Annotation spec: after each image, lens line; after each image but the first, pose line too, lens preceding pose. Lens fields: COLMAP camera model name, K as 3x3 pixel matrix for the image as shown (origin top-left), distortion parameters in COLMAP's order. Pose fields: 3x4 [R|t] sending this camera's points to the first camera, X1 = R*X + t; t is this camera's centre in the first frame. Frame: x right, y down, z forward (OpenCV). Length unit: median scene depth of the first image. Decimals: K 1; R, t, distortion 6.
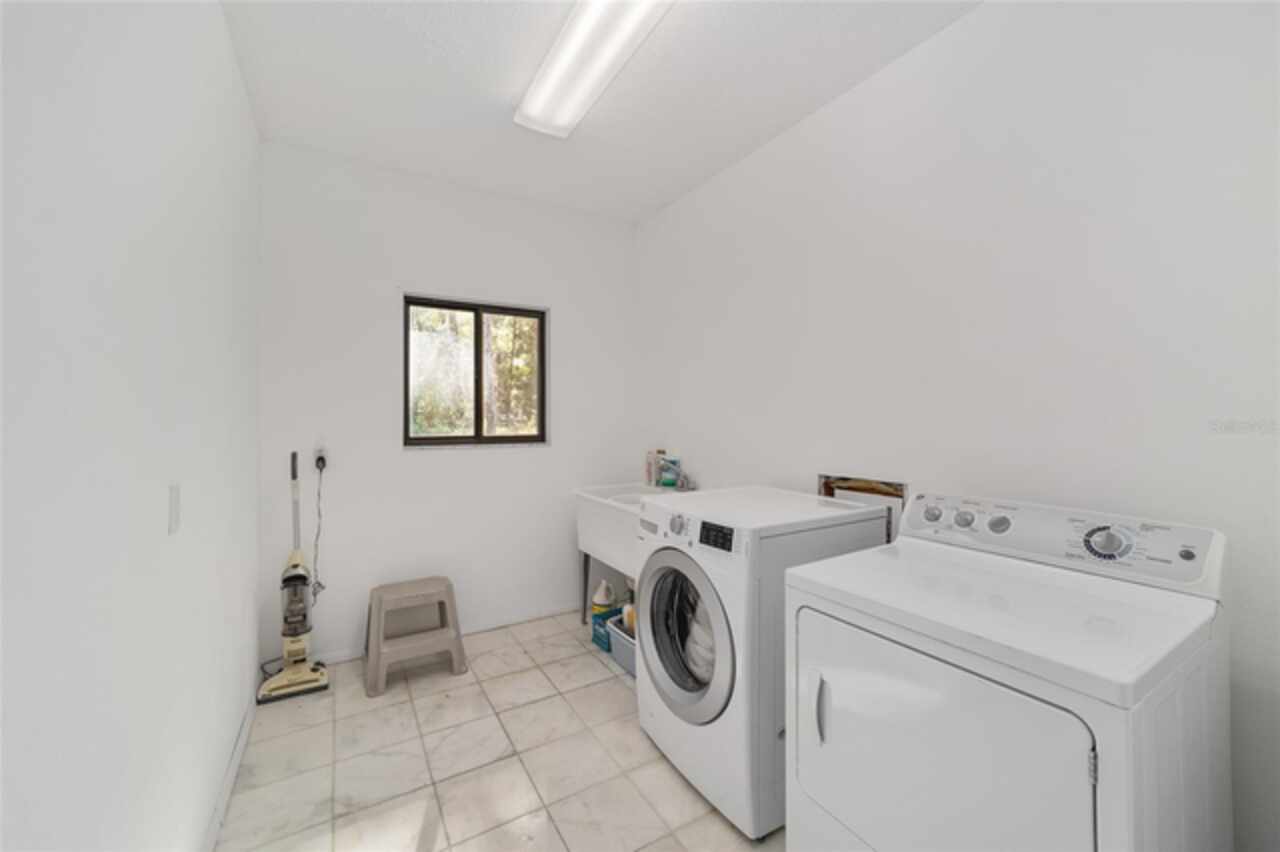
lens RADIAL K [[494.2, 0, 639.8], [0, 494.2, 421.4], [0, 0, 1]] dist [-0.003555, 0.003148]
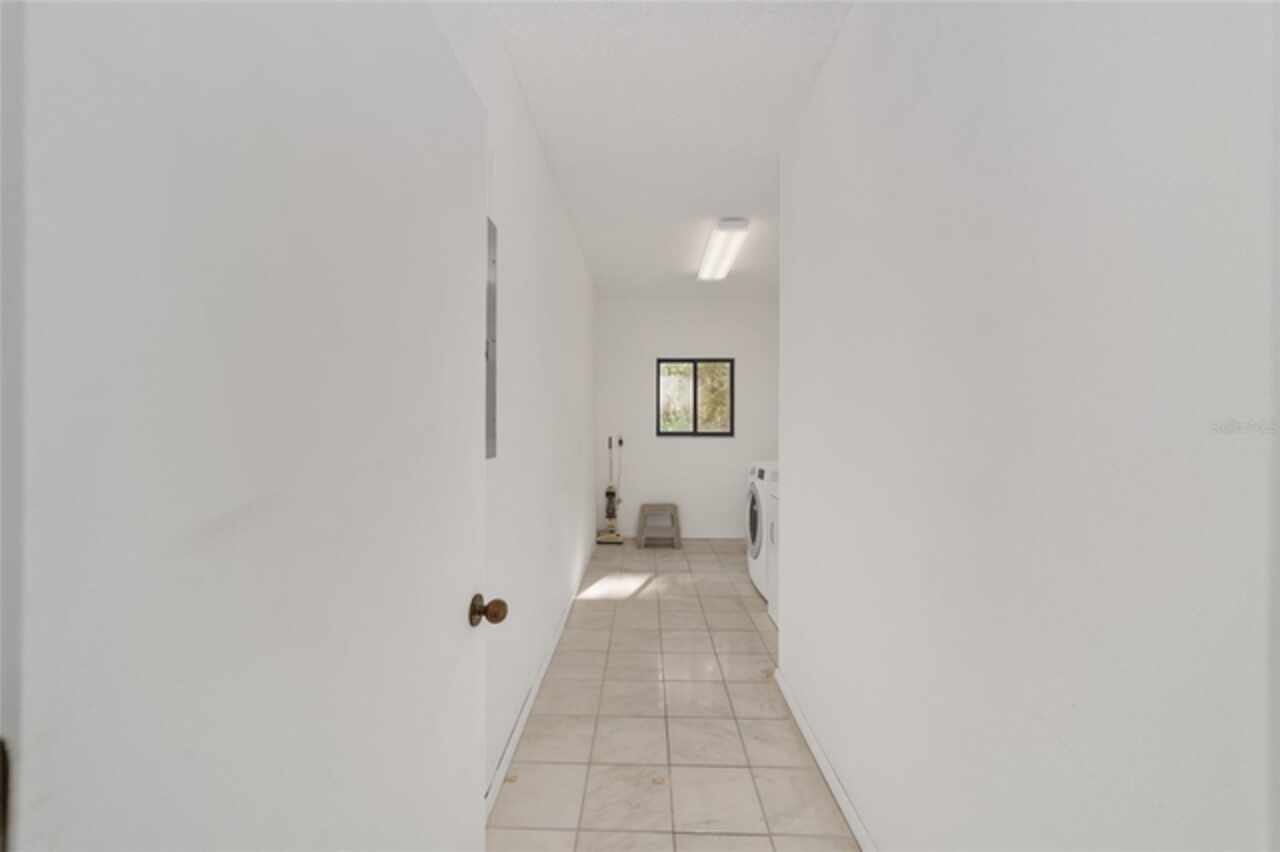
lens RADIAL K [[494.2, 0, 638.5], [0, 494.2, 424.4], [0, 0, 1]] dist [-0.003555, 0.003148]
pose [[0.848425, 0.003006, -0.529307, 0.546015], [-0.007360, 0.999954, -0.006117, 0.019006], [0.529264, 0.009085, 0.848408, -0.767922]]
